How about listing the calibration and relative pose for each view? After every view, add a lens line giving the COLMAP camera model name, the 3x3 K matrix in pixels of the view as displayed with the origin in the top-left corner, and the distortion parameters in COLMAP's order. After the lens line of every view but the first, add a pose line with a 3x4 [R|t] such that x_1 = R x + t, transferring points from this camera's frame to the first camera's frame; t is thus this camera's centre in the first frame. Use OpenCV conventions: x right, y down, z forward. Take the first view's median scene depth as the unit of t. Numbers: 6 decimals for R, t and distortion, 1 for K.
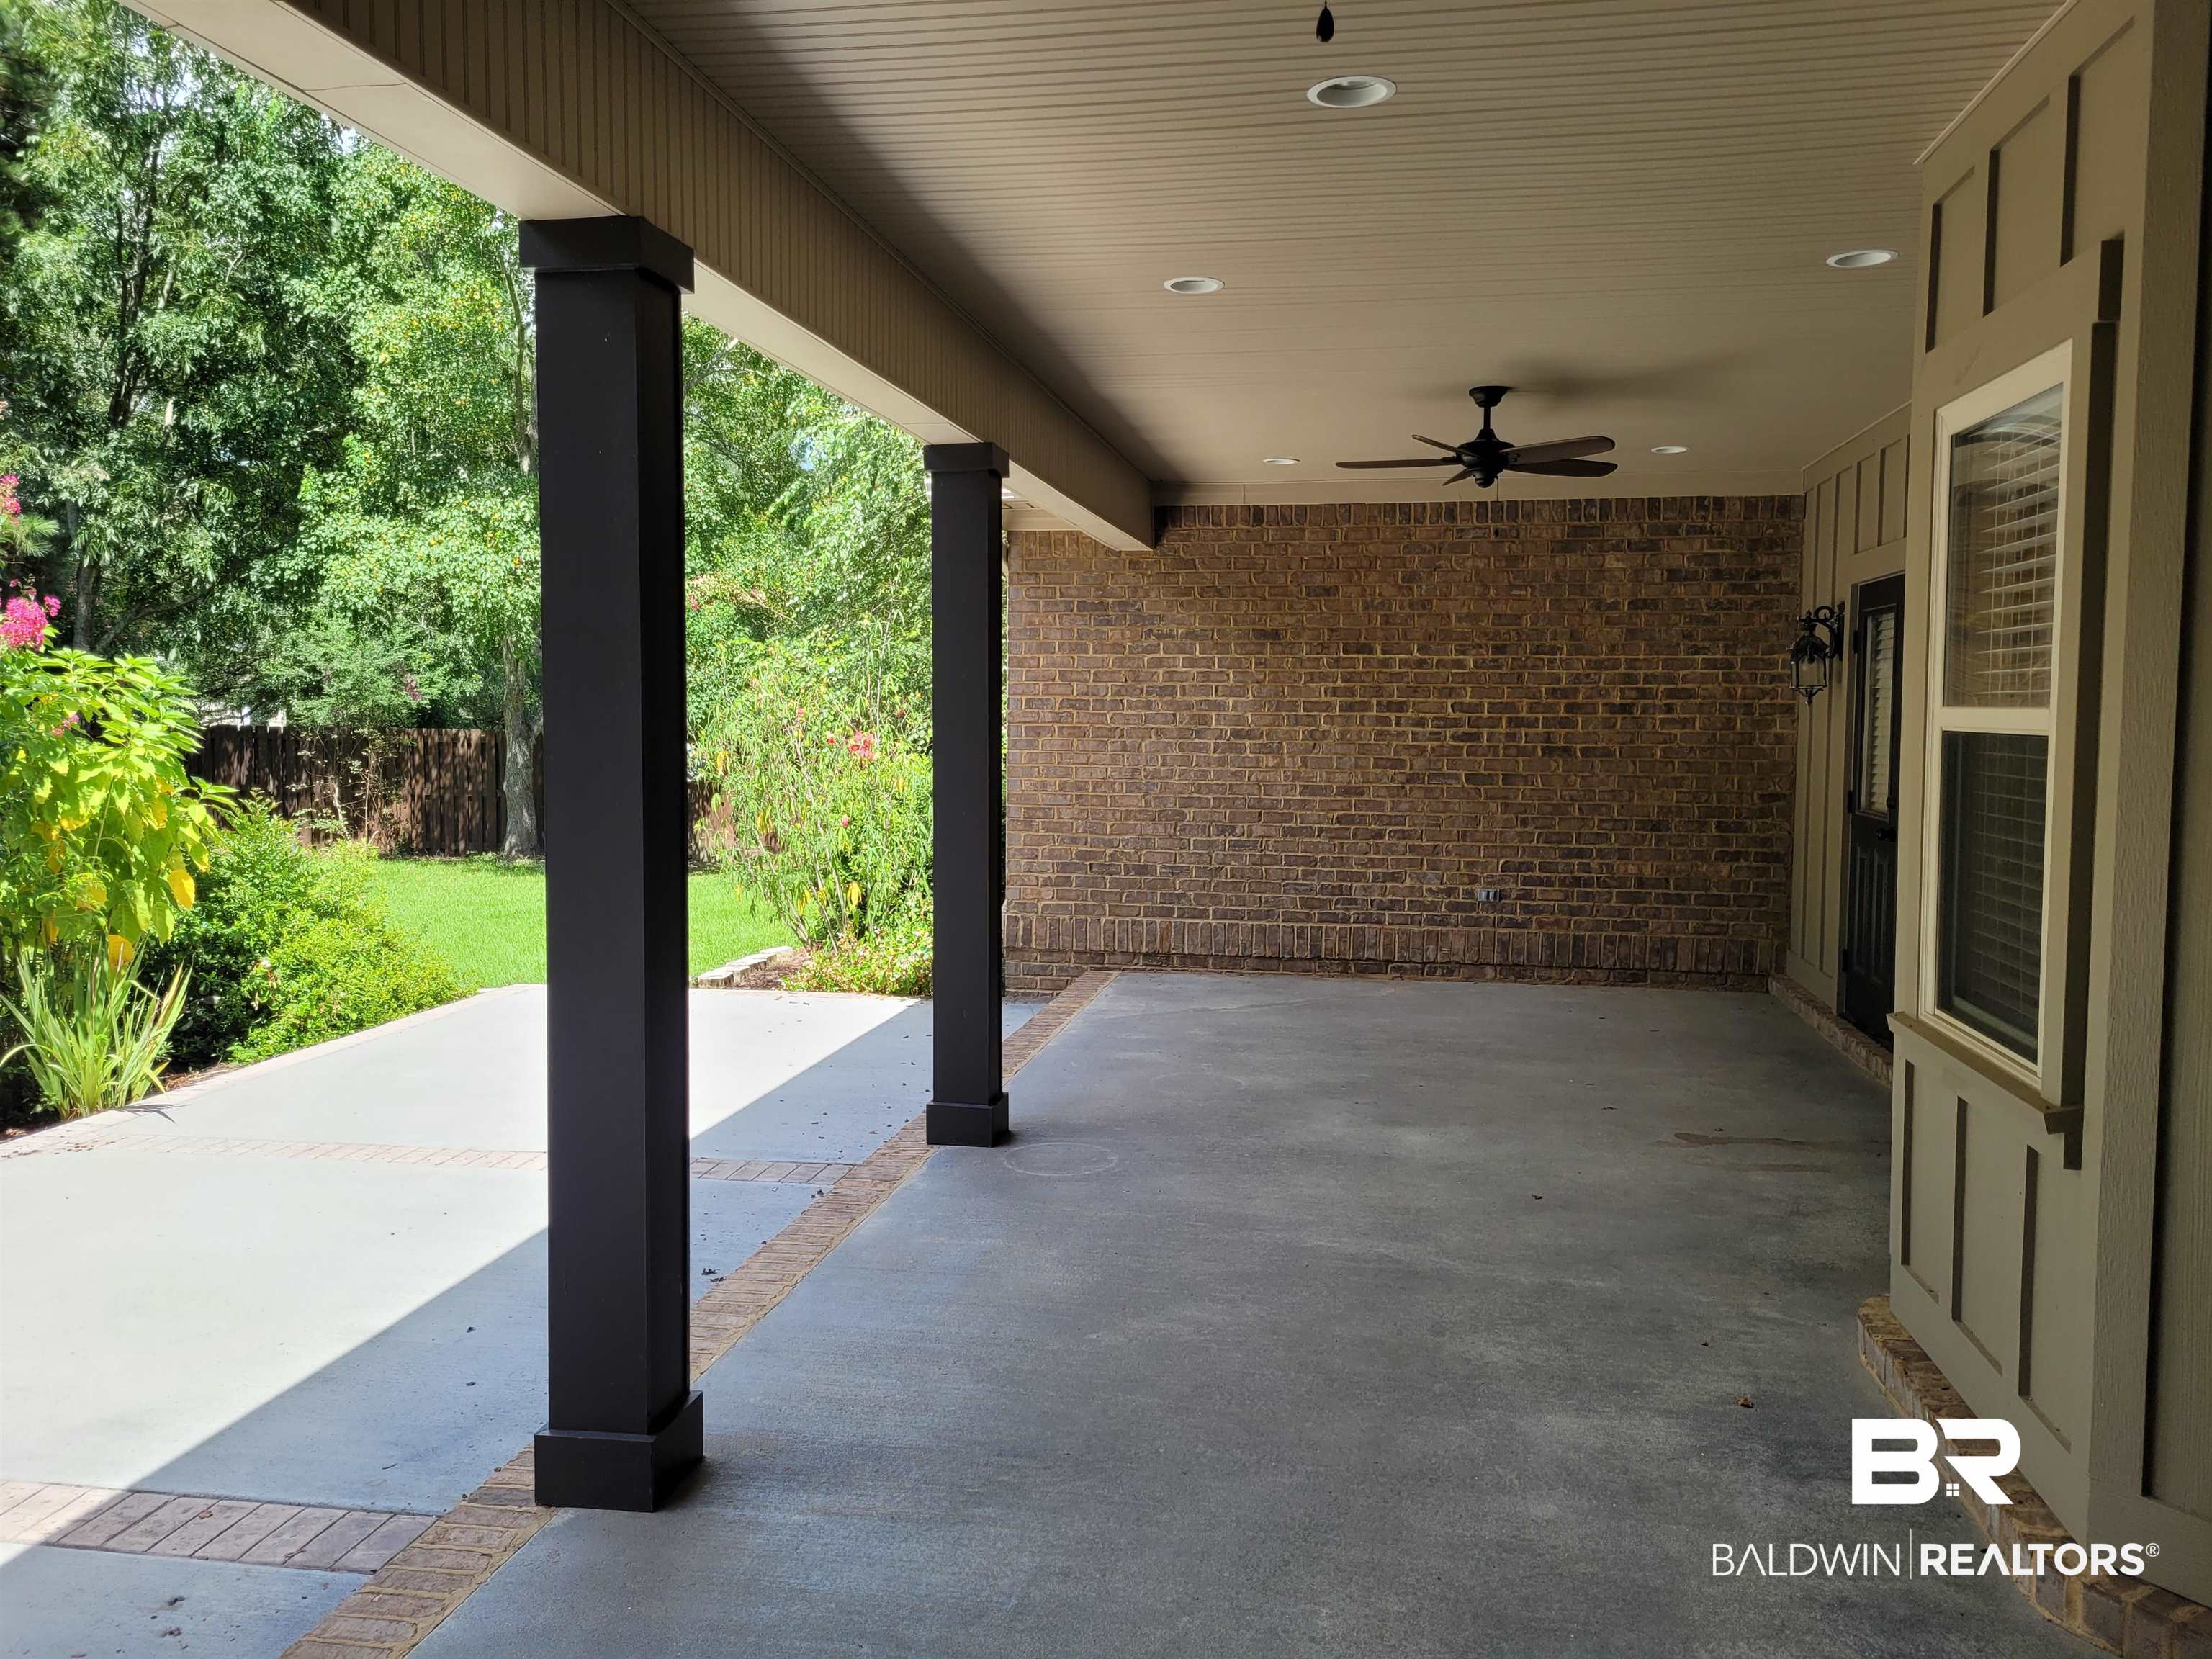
lens RADIAL K [[1665.5, 0, 1100.9], [0, 1665.5, 817.4], [0, 0, 1]] dist [0.056664, -0.049210]
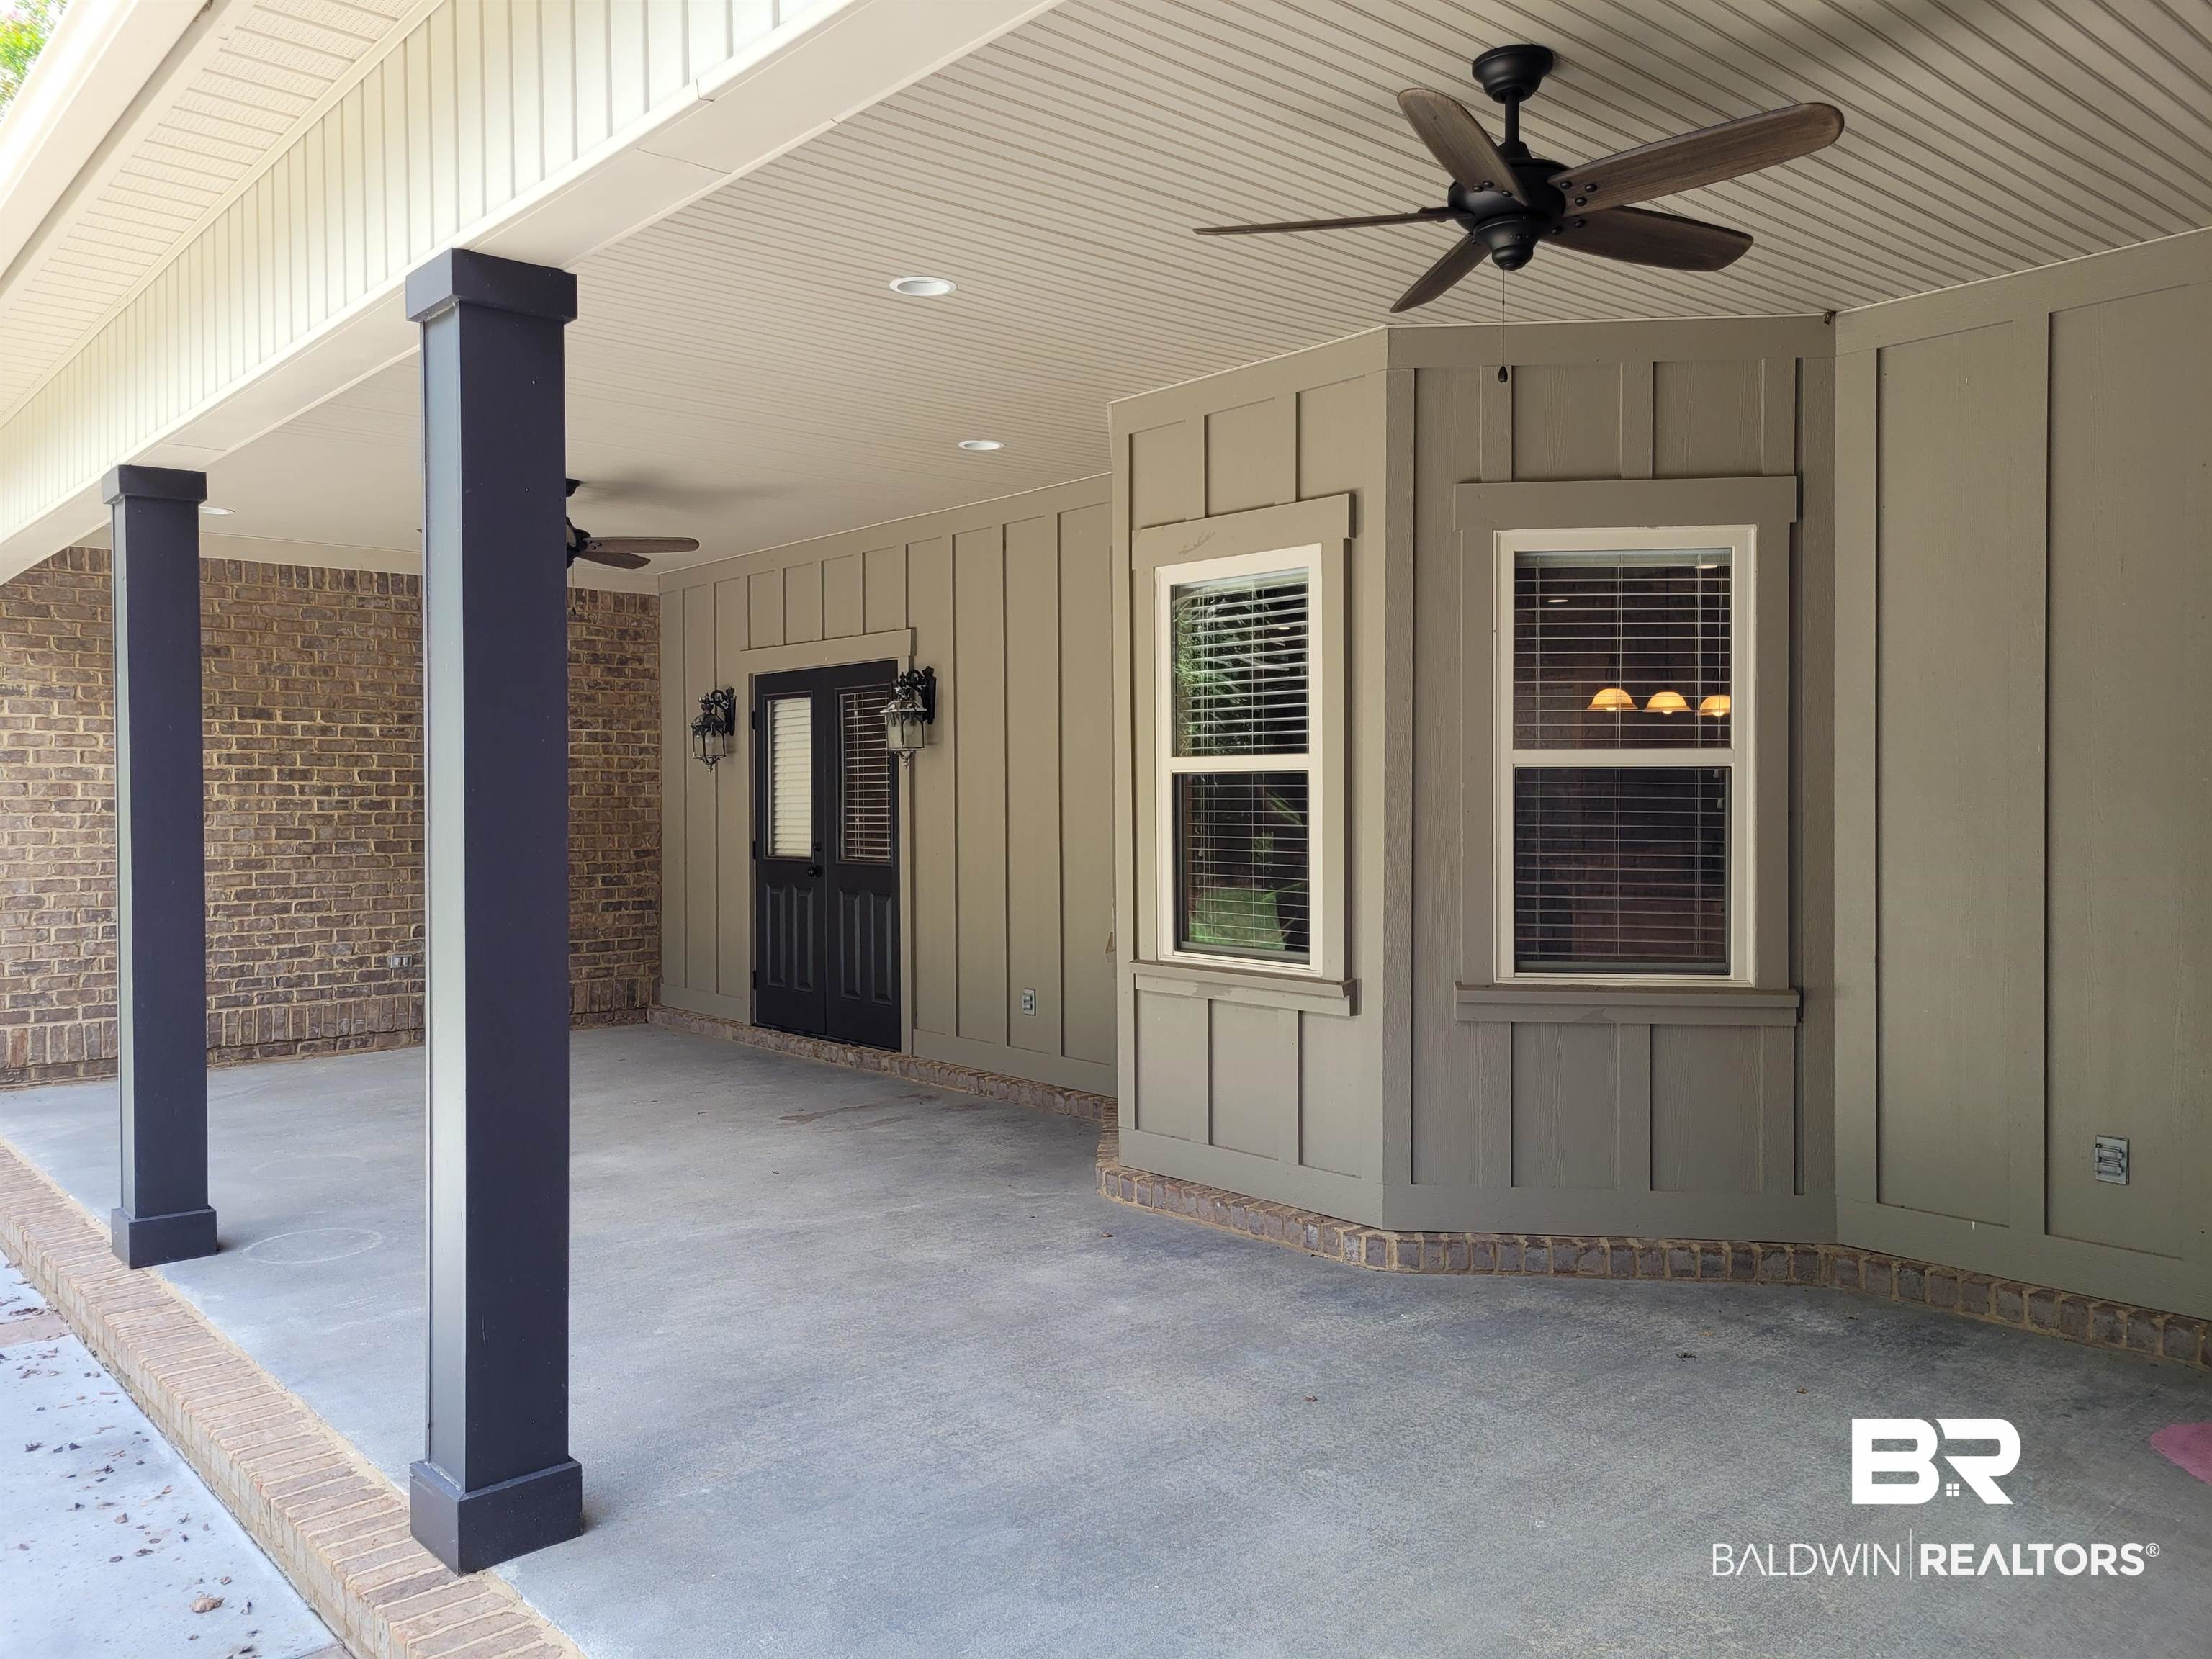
lens RADIAL K [[1665.5, 0, 1094.7], [0, 1665.5, 823.9], [0, 0, 1]] dist [0.056664, -0.049210]
pose [[0.626535, -0.023730, 0.779032, -0.296629], [0.060564, 0.997996, -0.018308, 0.007799], [-0.777037, 0.058652, 0.626717, 0.034083]]
